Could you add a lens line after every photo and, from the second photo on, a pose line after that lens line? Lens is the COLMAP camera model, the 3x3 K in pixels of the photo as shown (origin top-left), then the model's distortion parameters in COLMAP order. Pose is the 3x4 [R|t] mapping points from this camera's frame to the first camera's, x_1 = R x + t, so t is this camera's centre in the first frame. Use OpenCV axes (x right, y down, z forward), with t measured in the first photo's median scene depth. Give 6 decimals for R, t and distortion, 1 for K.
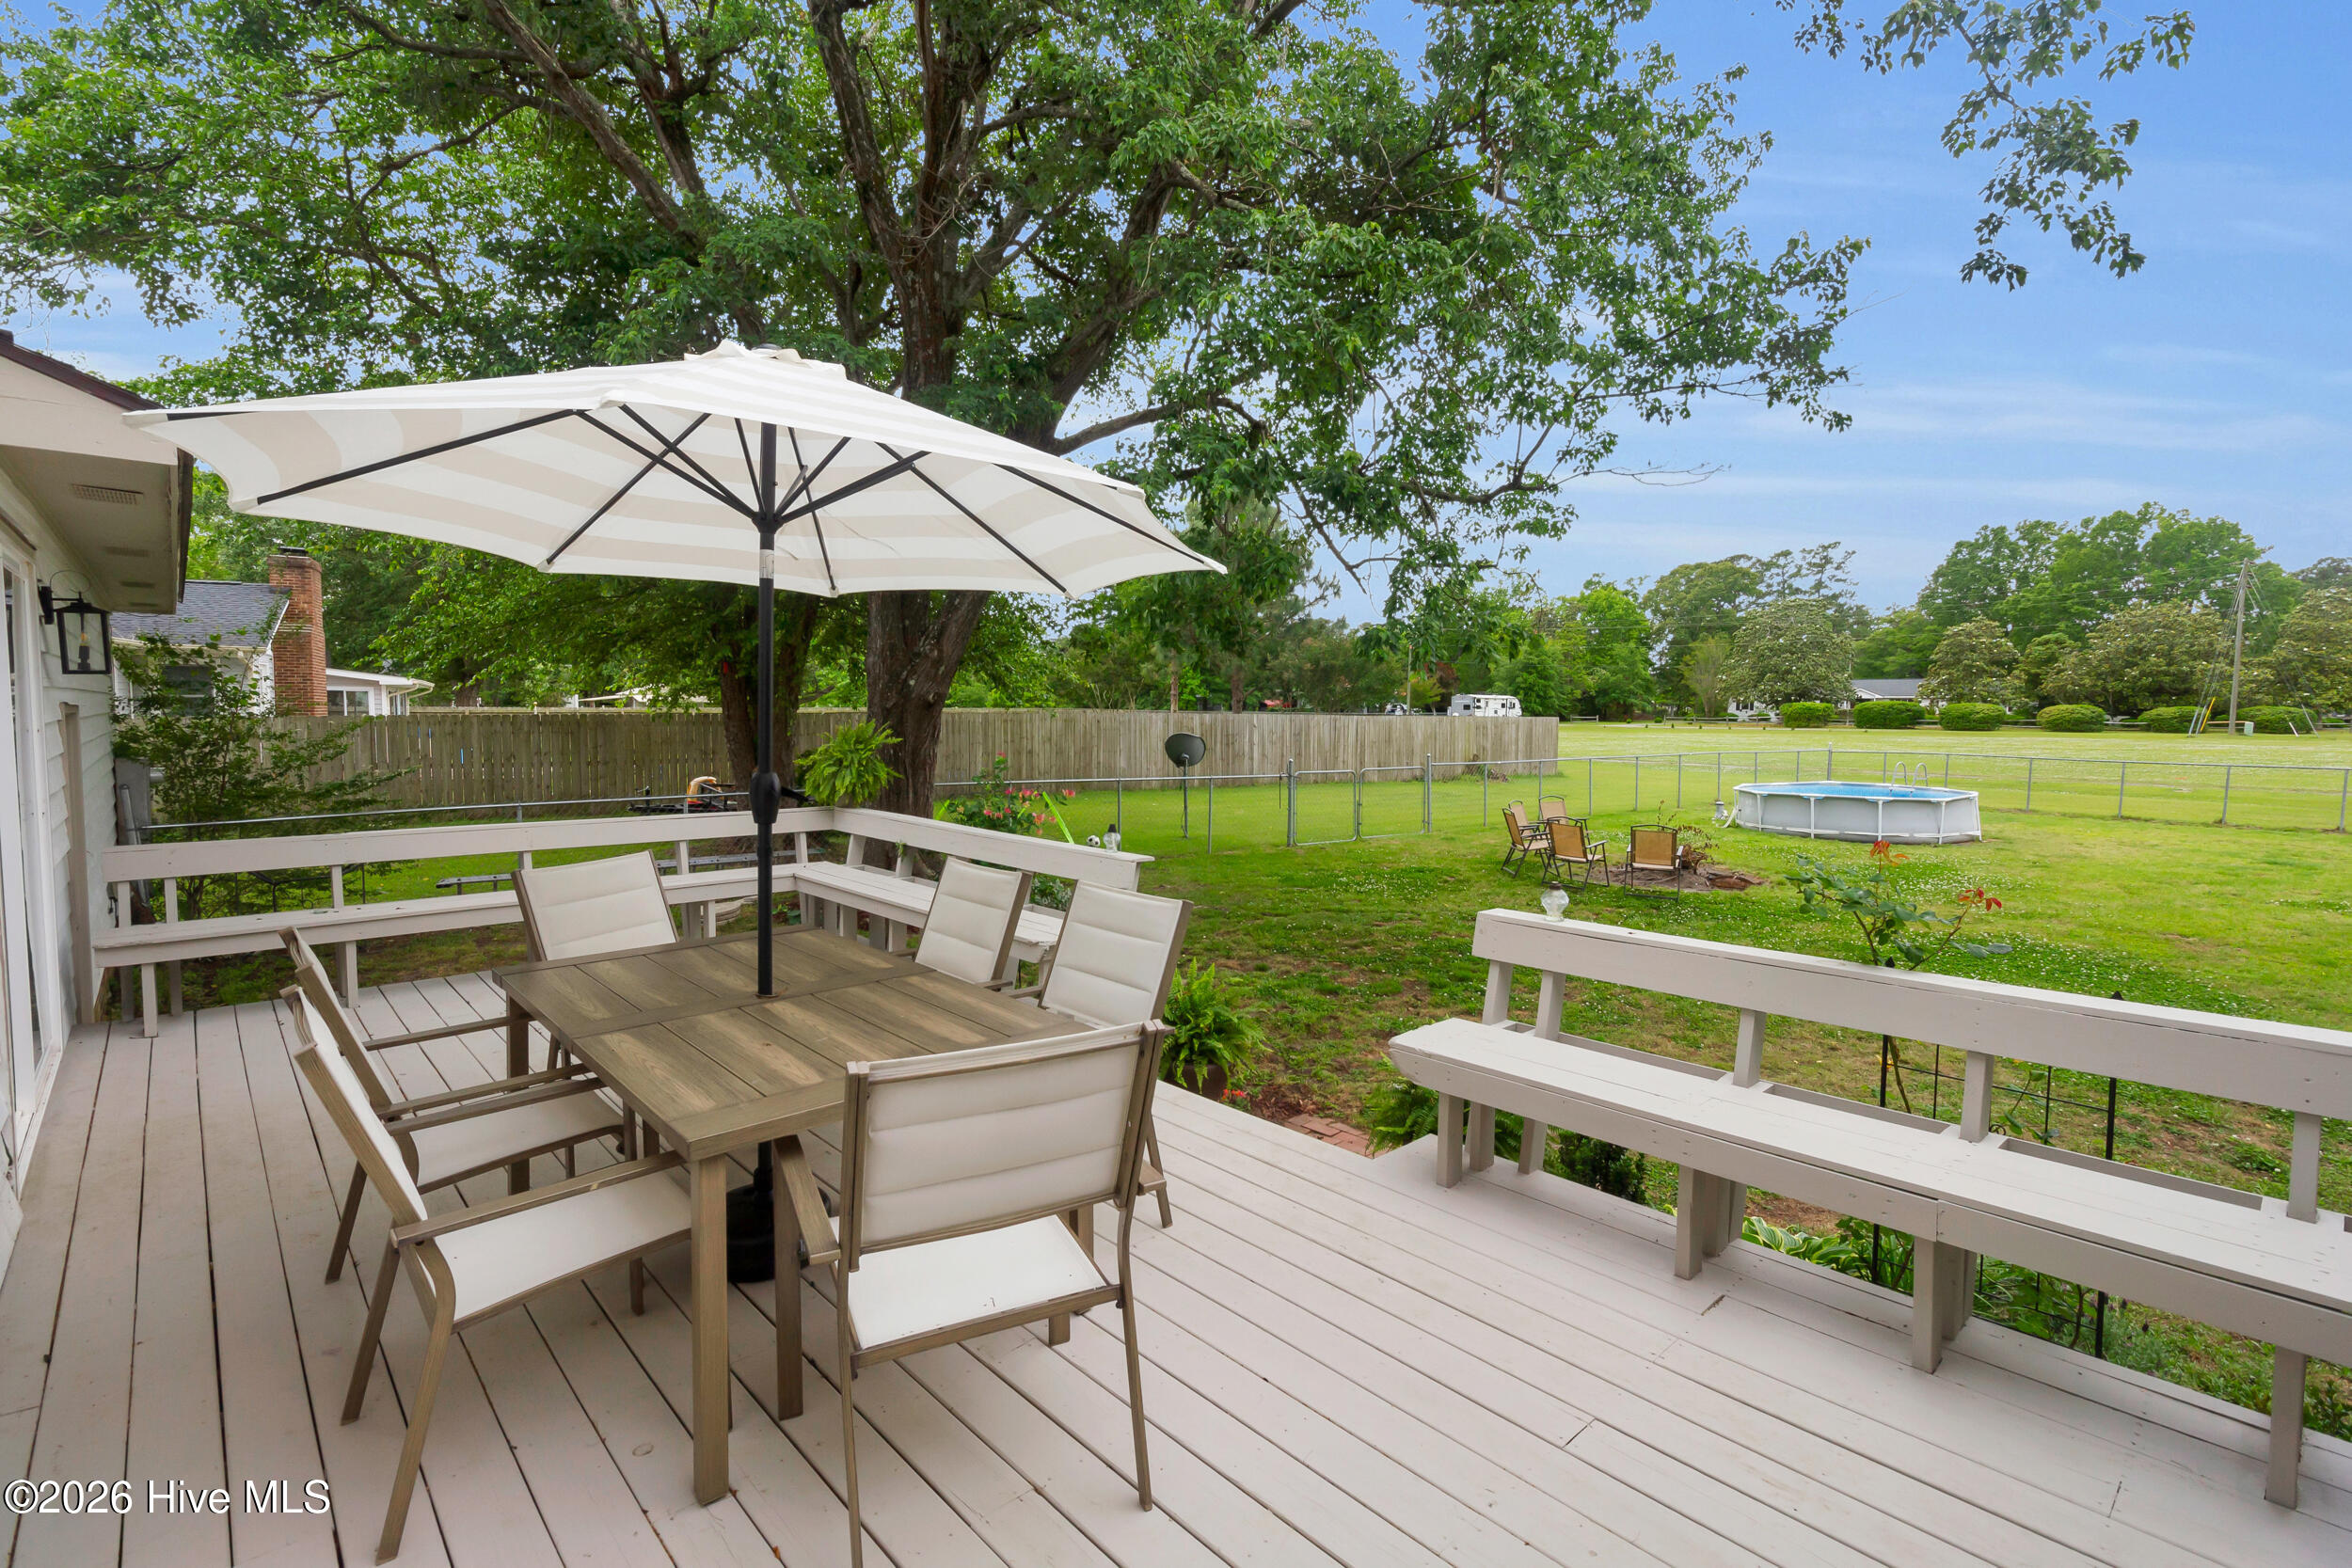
lens RADIAL K [[1084.4, 0, 1176.0], [0, 1084.4, 784.0], [0, 0, 1]] dist [0.005136, 0.000436]
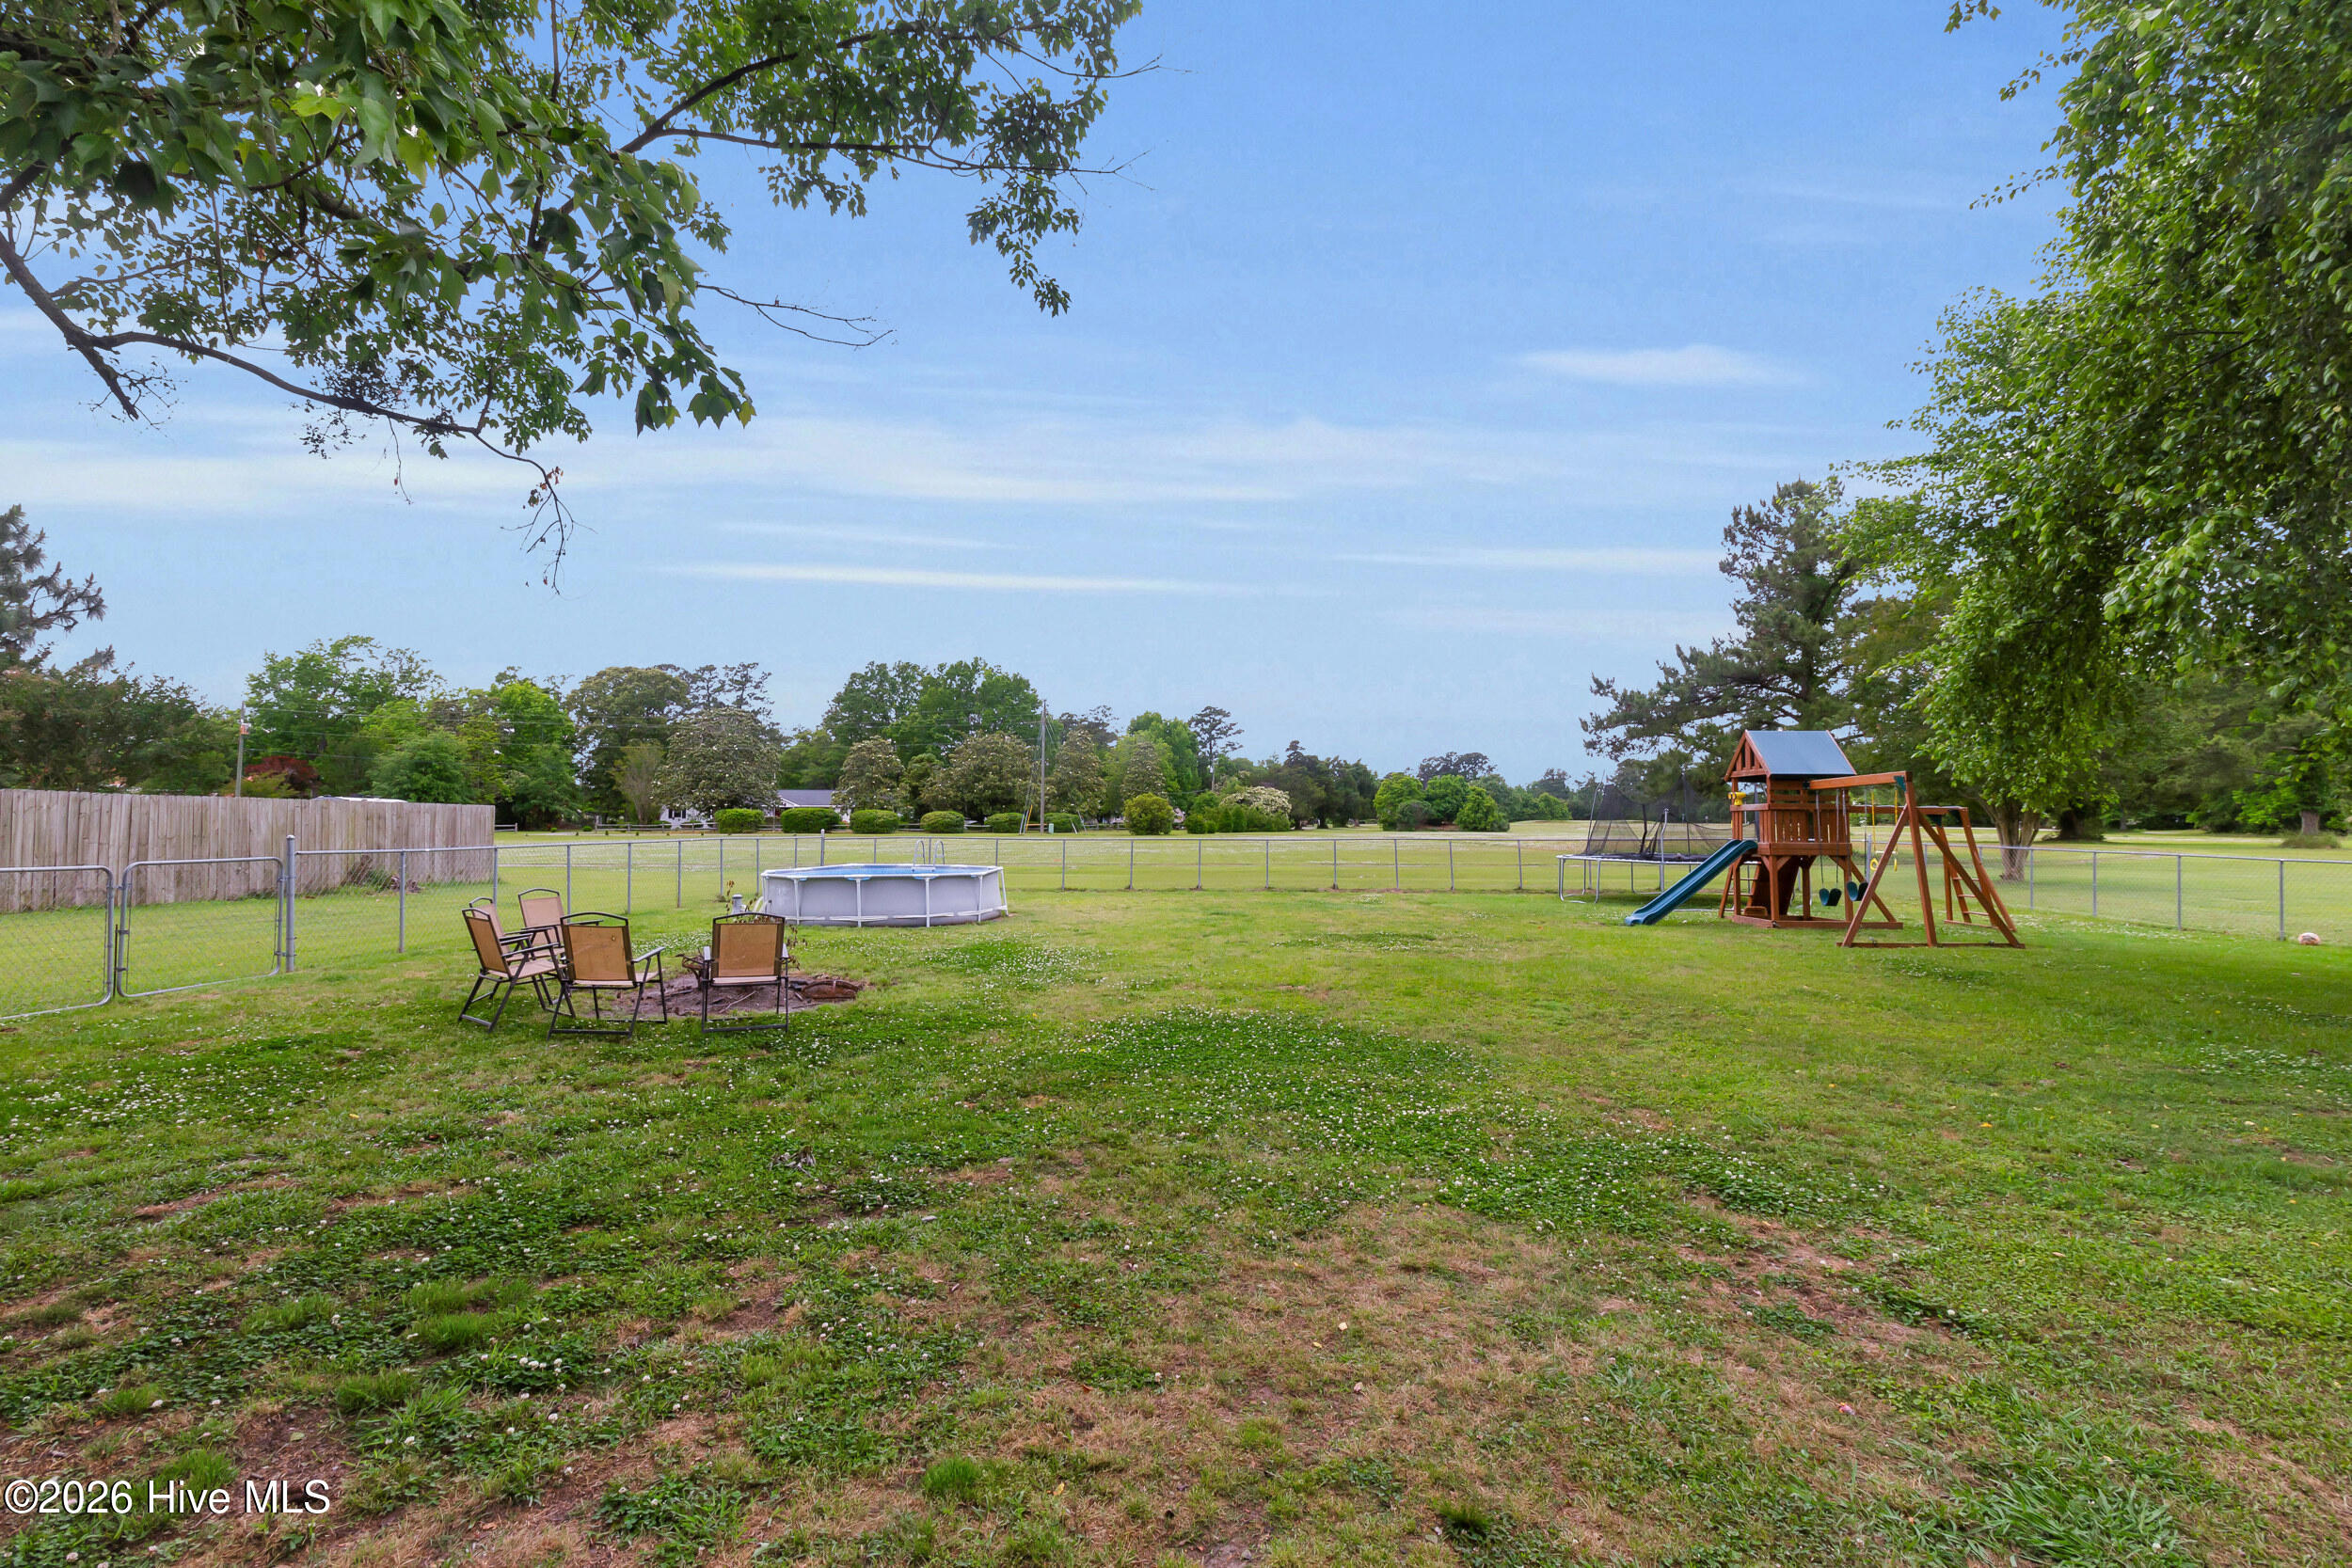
lens RADIAL K [[1091.9, 0, 1179.5], [0, 1091.9, 755.9], [0, 0, 1]] dist [0.002331, 0.000253]
pose [[0.603969, 0.044825, 0.795746, 0.009892], [0.058971, 0.993167, -0.100704, 0.003022], [-0.794823, 0.107748, 0.597199, 0.048052]]
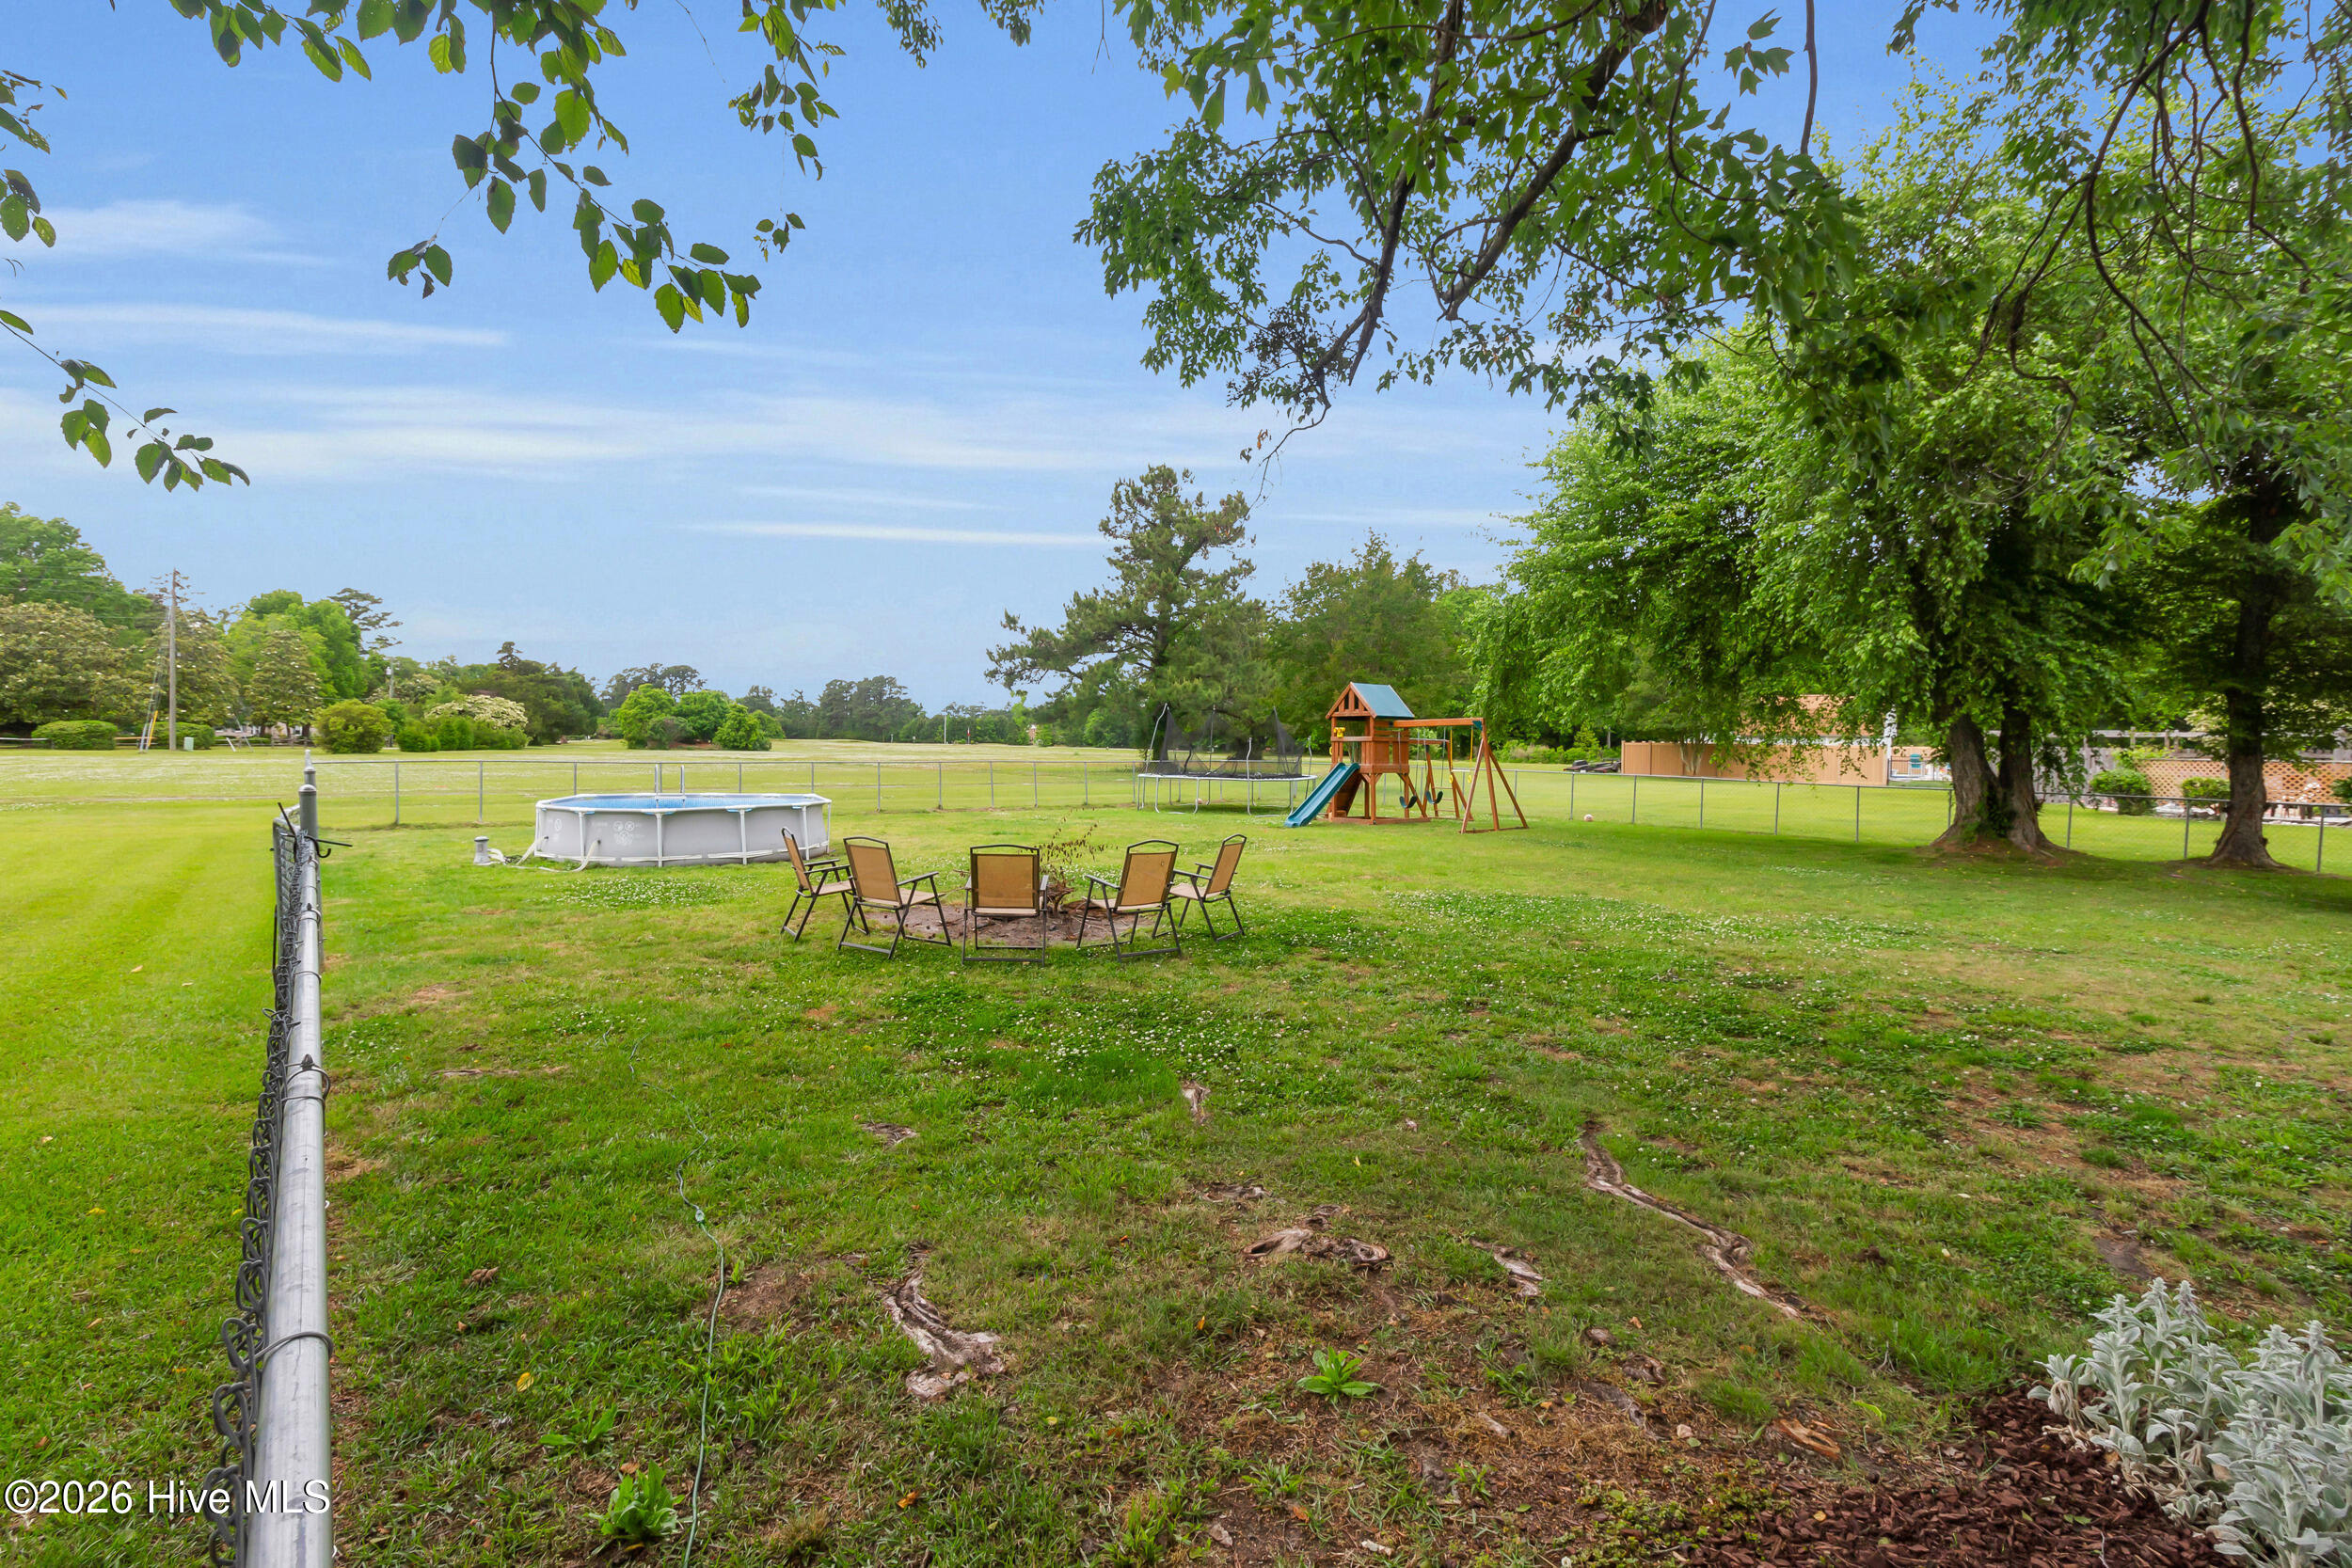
lens RADIAL K [[1106.5, 0, 1176.0], [0, 1106.5, 784.0], [0, 0, 1]] dist [0.001444, 0.000279]
pose [[-0.064570, -0.039718, 0.997122, -0.035156], [0.060575, 0.997209, 0.043644, -0.003728], [-0.996073, 0.063218, -0.061984, 0.131615]]
